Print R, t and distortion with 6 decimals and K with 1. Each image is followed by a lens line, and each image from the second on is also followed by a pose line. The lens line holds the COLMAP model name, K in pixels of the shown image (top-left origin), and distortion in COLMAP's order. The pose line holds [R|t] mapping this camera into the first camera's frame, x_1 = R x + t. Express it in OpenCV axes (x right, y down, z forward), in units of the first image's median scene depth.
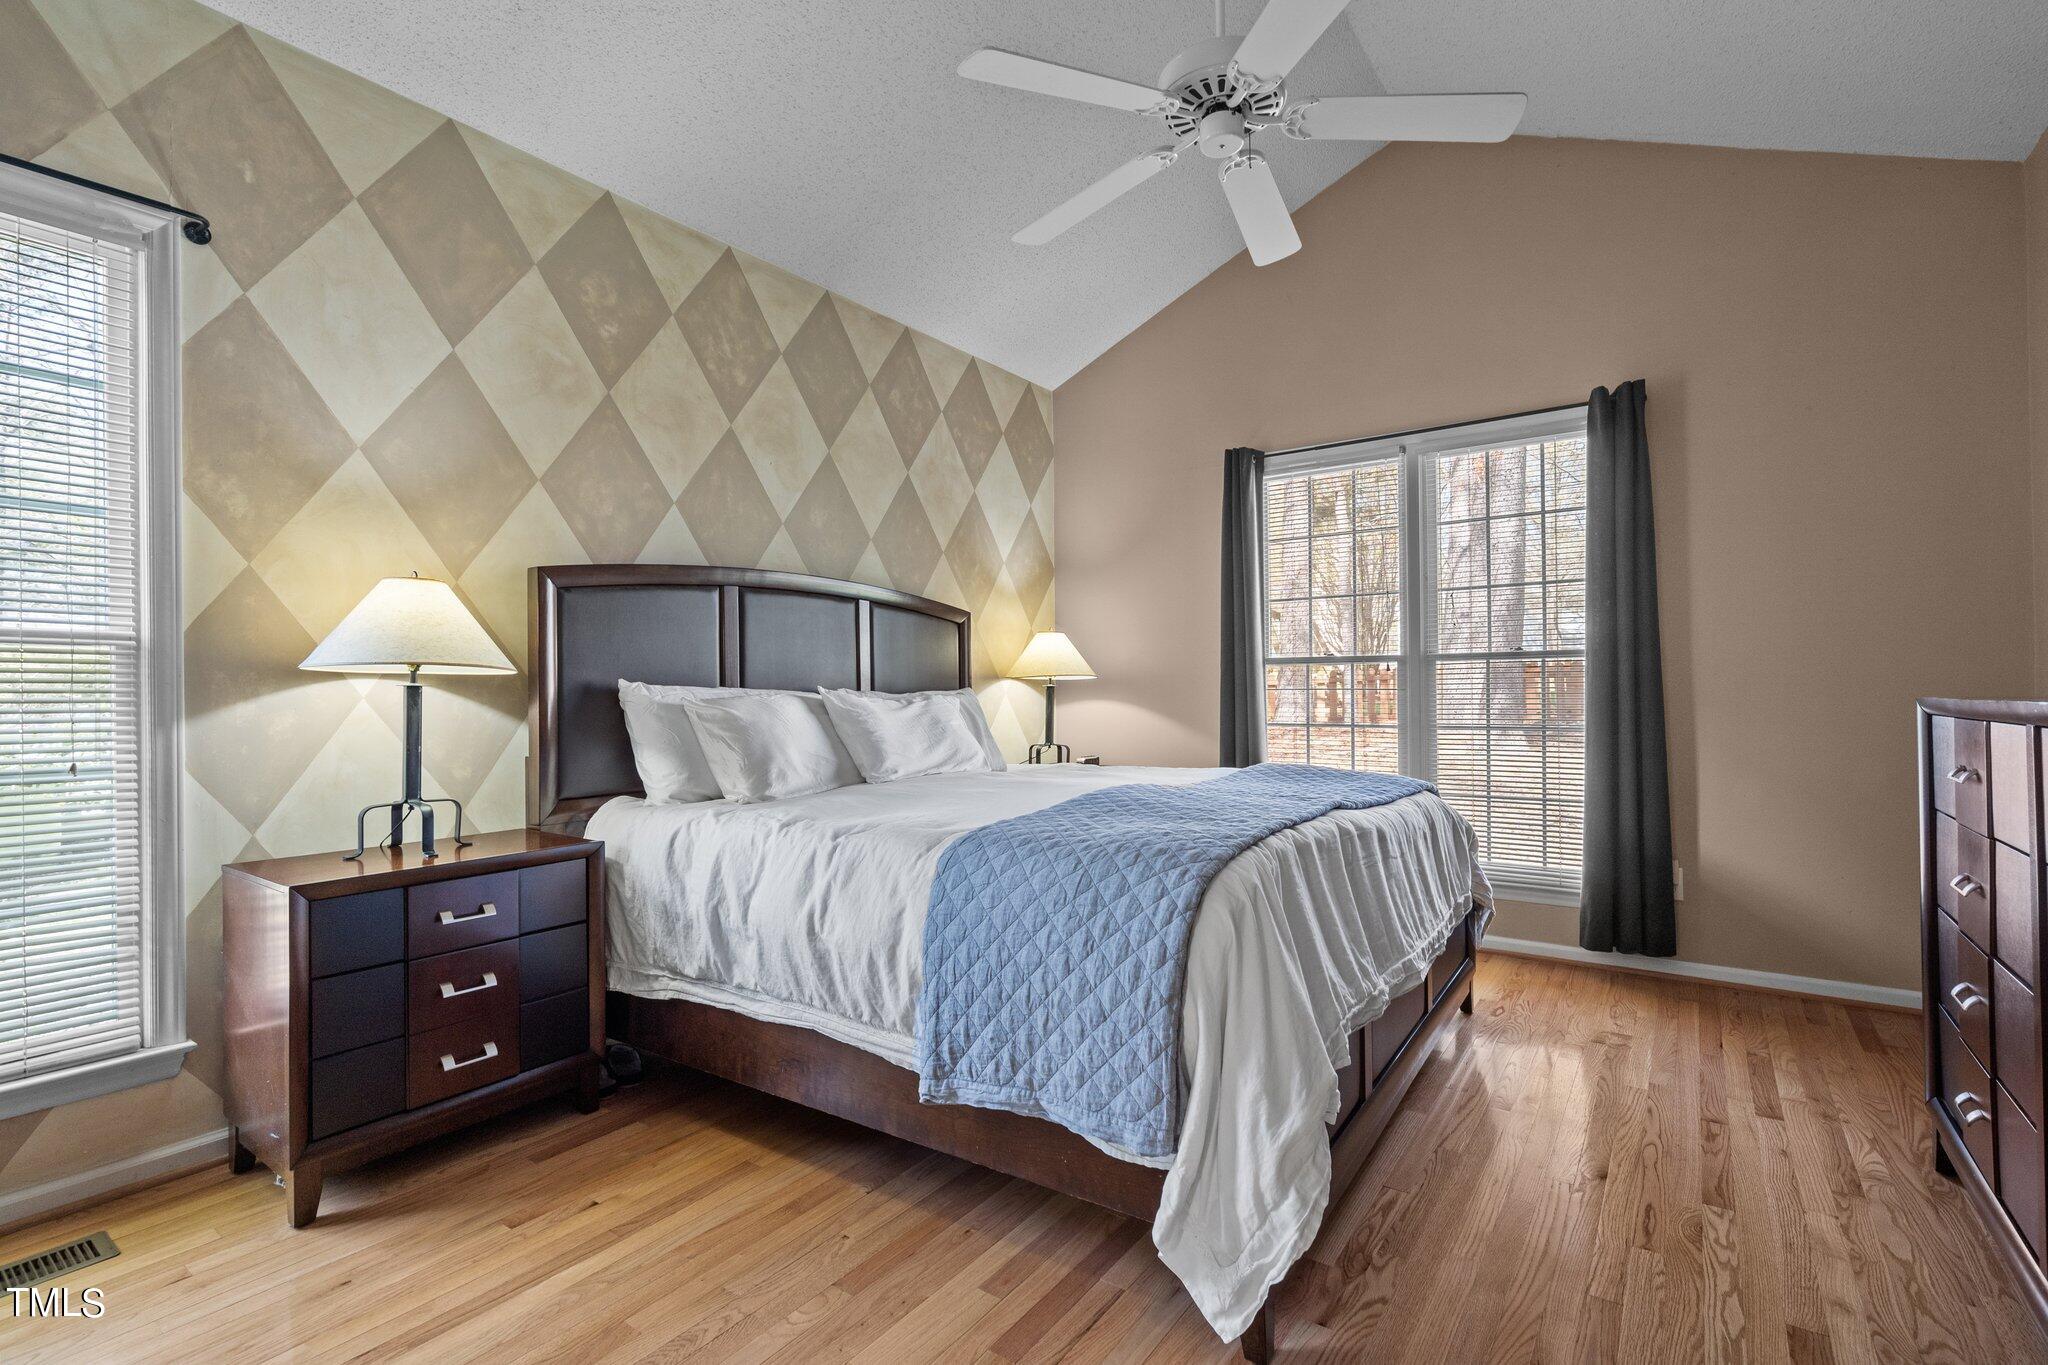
lens RADIAL K [[928.1, 0, 1022.2], [0, 928.1, 676.6], [0, 0, 1]] dist [-0.004286, 0.001317]
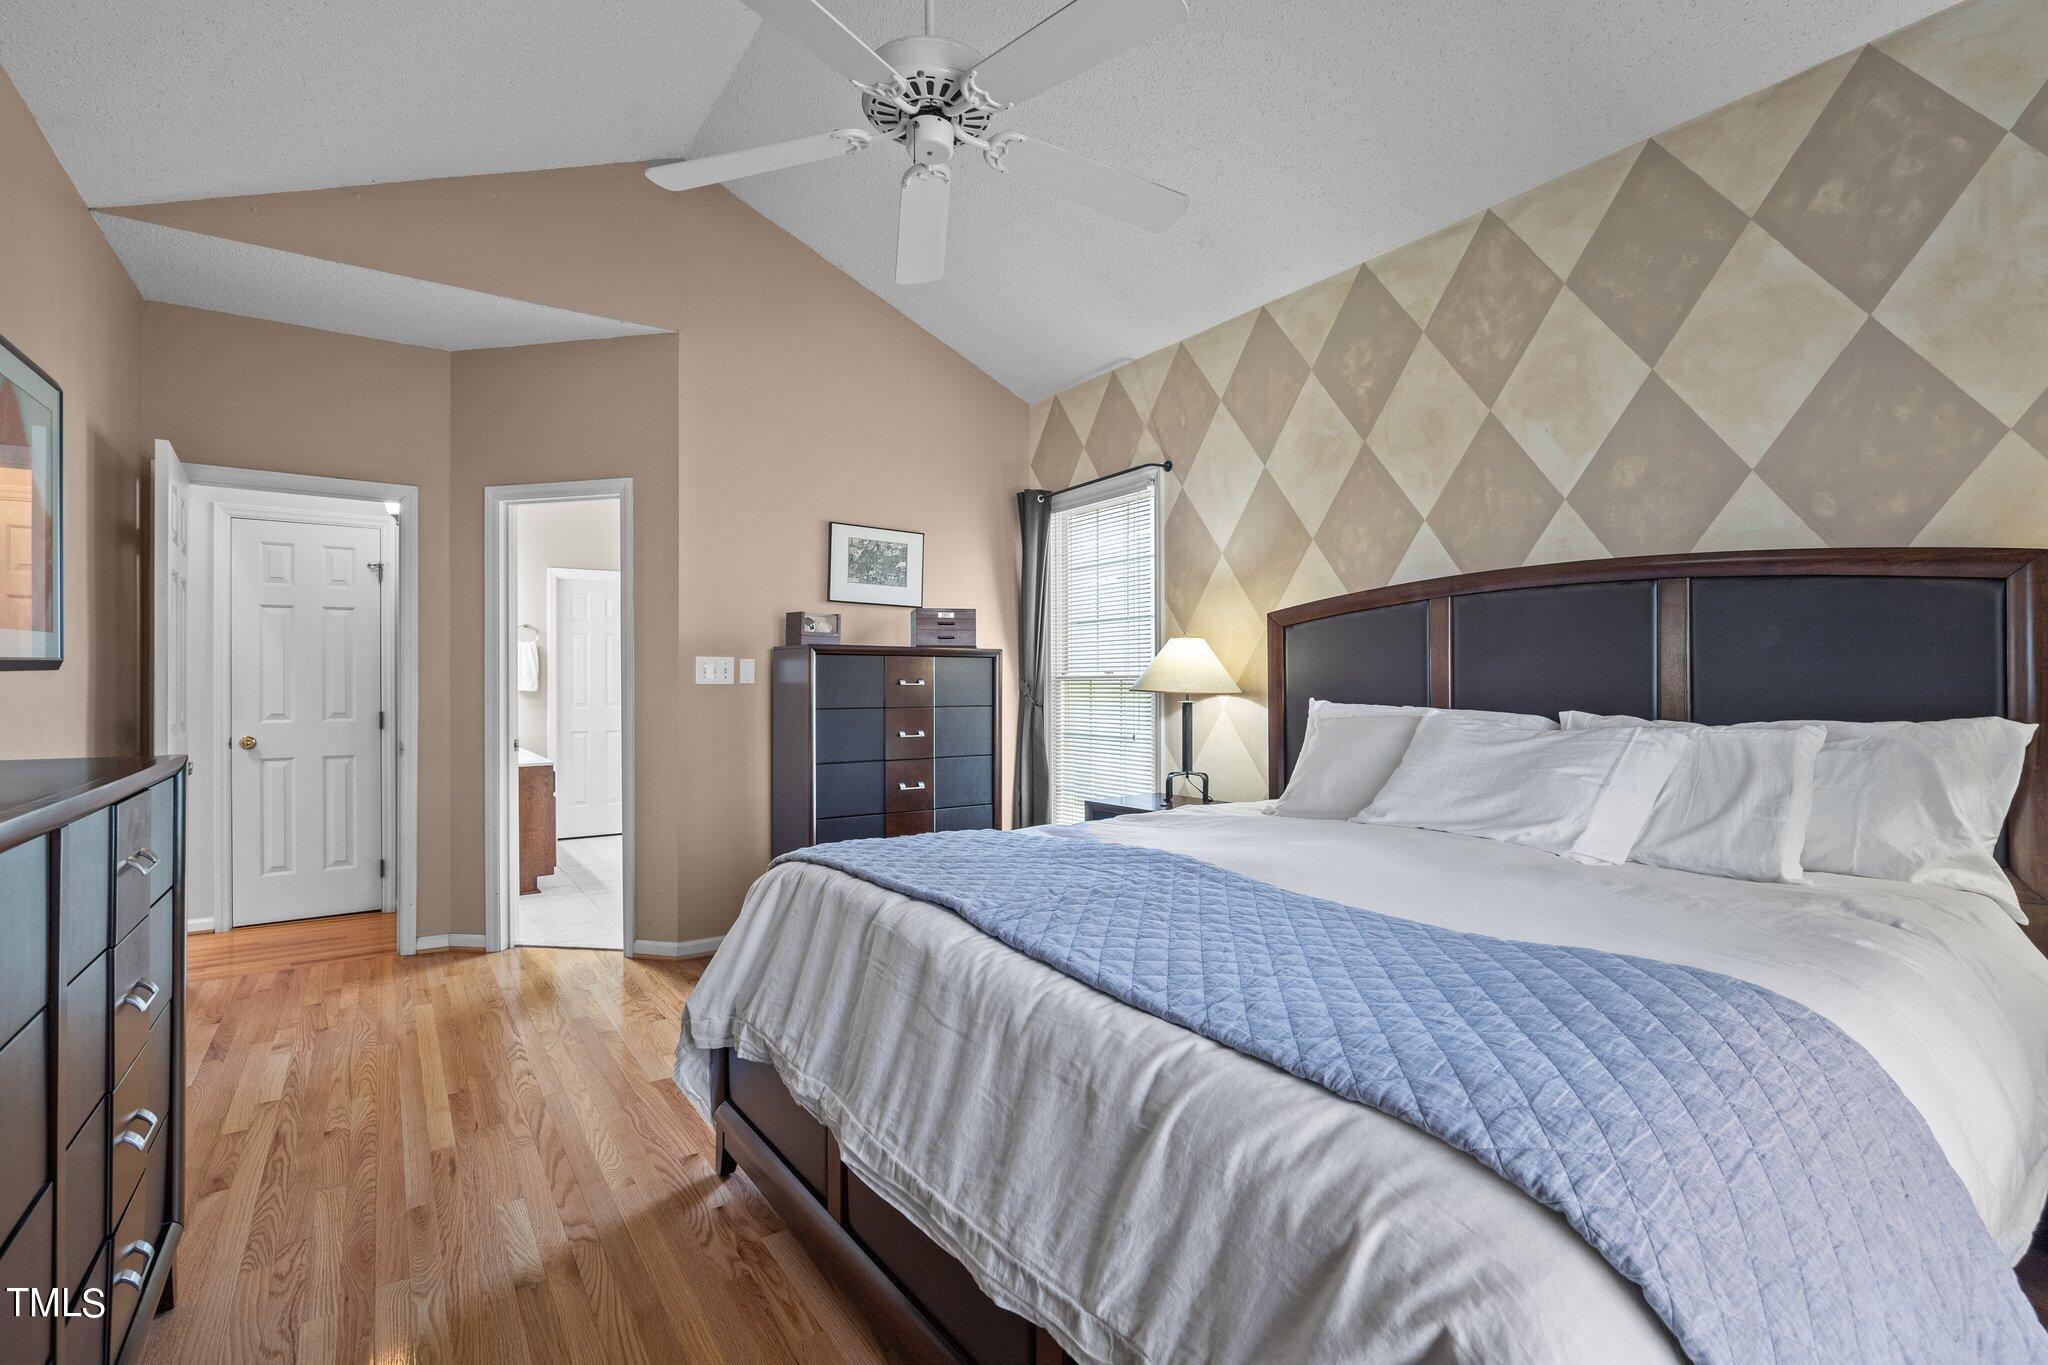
lens RADIAL K [[928.1, 0, 1021.4], [0, 928.1, 694.9], [0, 0, 1]] dist [-0.004286, 0.001317]
pose [[-0.322200, -0.006846, -0.946647, 0.767516], [0.002330, 0.999965, -0.008024, 0.007745], [0.946669, -0.004791, -0.322173, 0.992846]]
